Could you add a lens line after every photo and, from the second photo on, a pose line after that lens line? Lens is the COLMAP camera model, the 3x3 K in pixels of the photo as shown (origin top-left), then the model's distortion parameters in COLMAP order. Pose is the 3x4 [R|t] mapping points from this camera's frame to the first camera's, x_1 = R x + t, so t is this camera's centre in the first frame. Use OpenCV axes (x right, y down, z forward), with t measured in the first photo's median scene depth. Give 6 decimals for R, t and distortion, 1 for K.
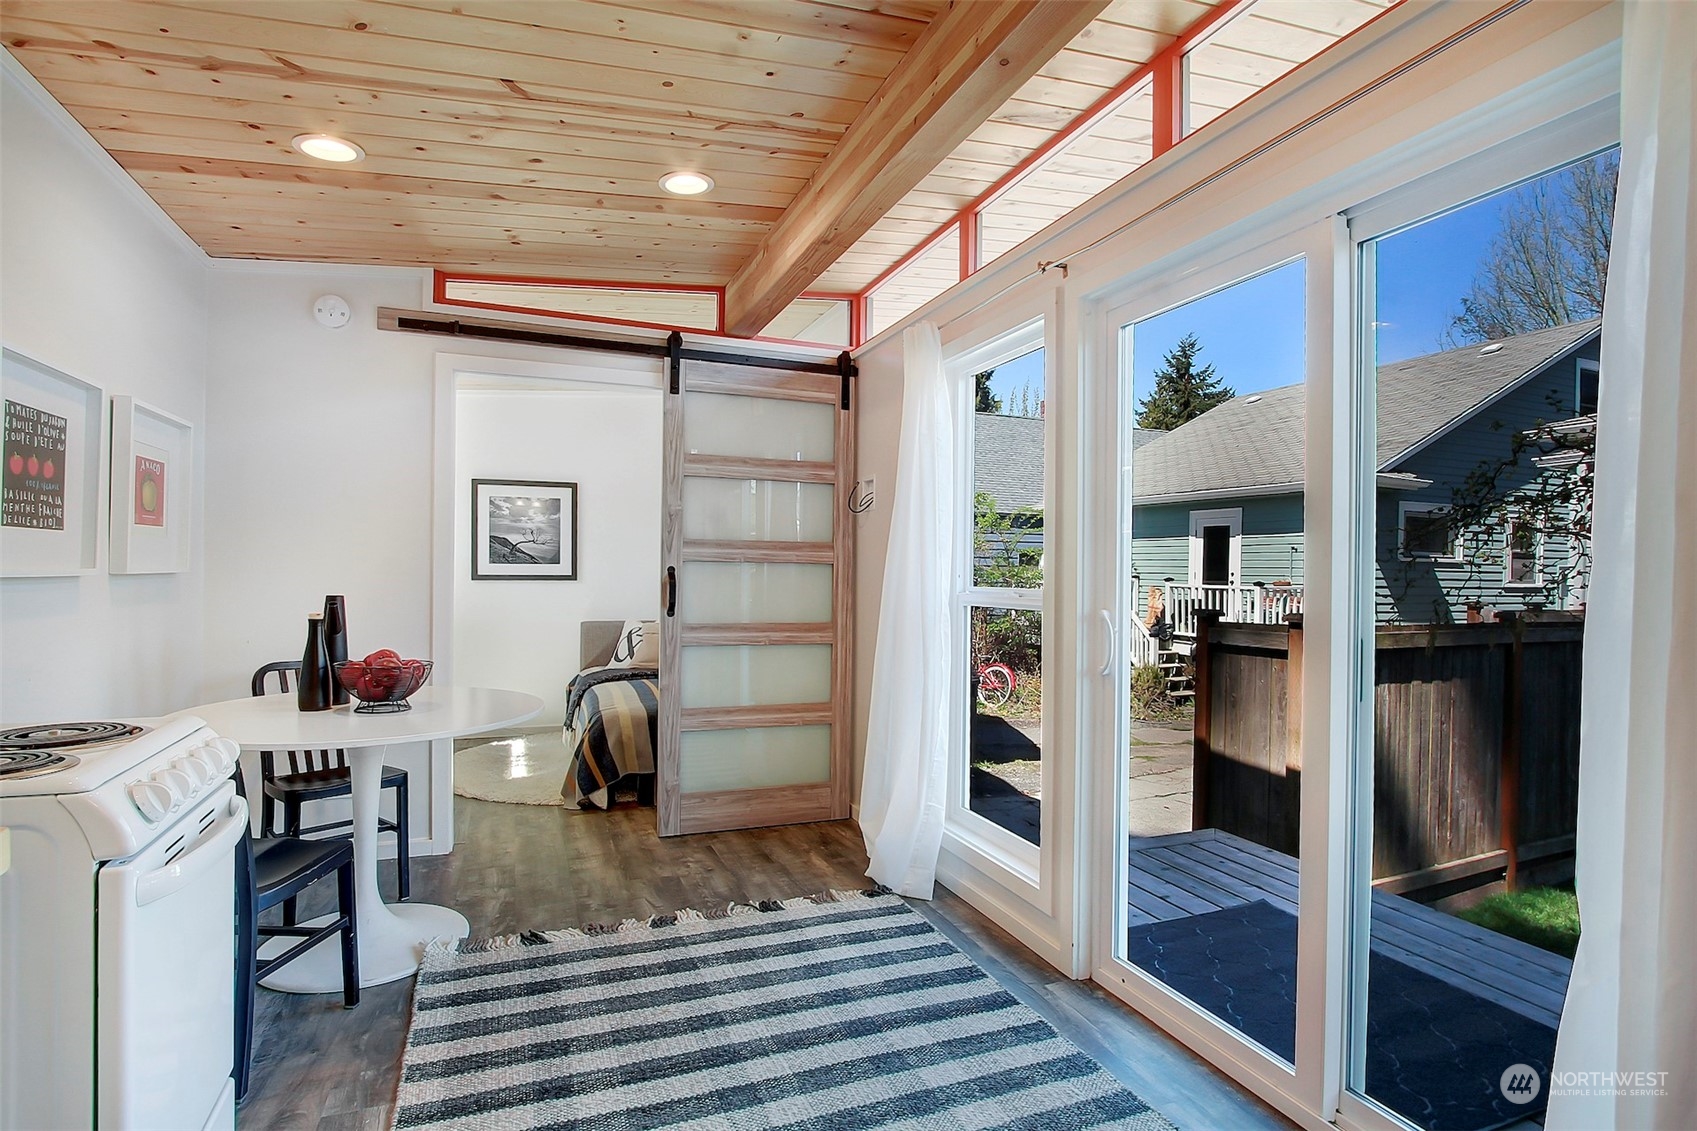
lens RADIAL K [[800.3, 0, 839.1], [0, 800.3, 567.5], [0, 0, 1]] dist [-0.016523, 0.000702]
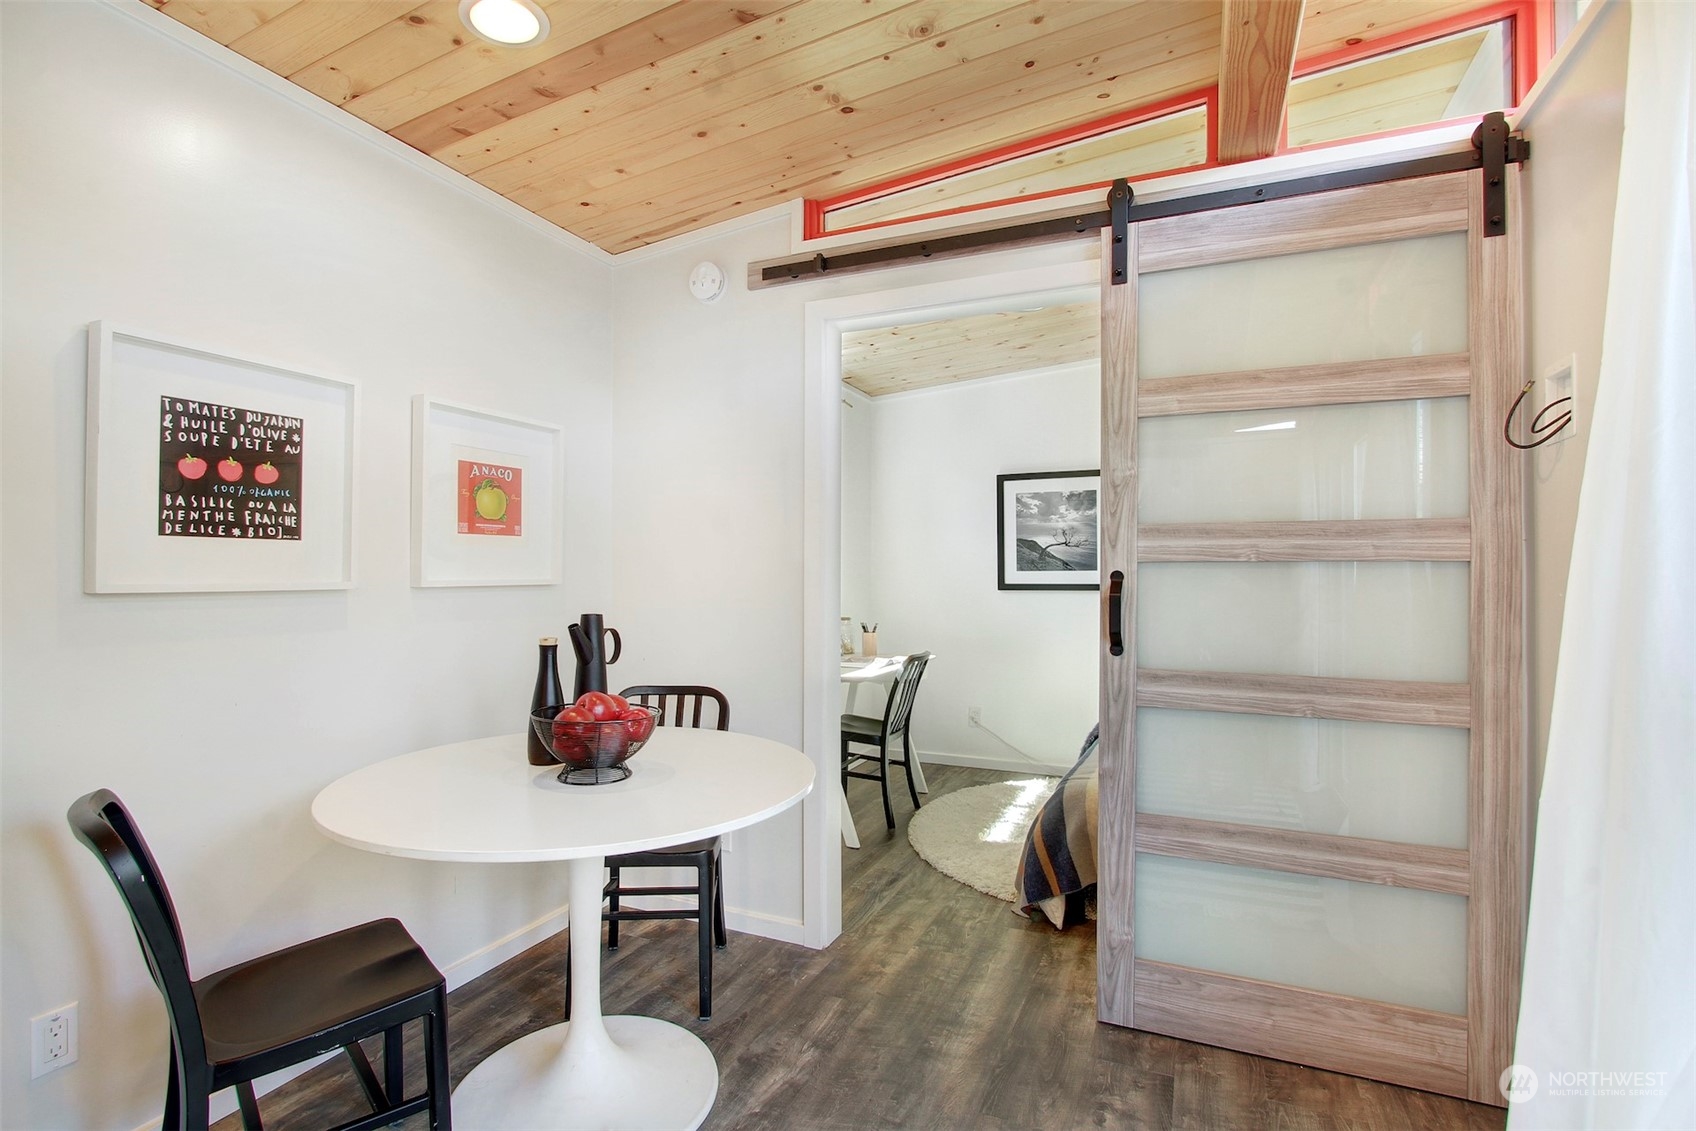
lens RADIAL K [[799.9, 0, 838.6], [0, 799.9, 567.5], [0, 0, 1]] dist [-0.016523, 0.000702]
pose [[0.712417, -0.016917, -0.701553, 0.059178], [0.010542, 0.999855, -0.013404, 0.001845], [0.701678, 0.002153, 0.712491, 0.421091]]
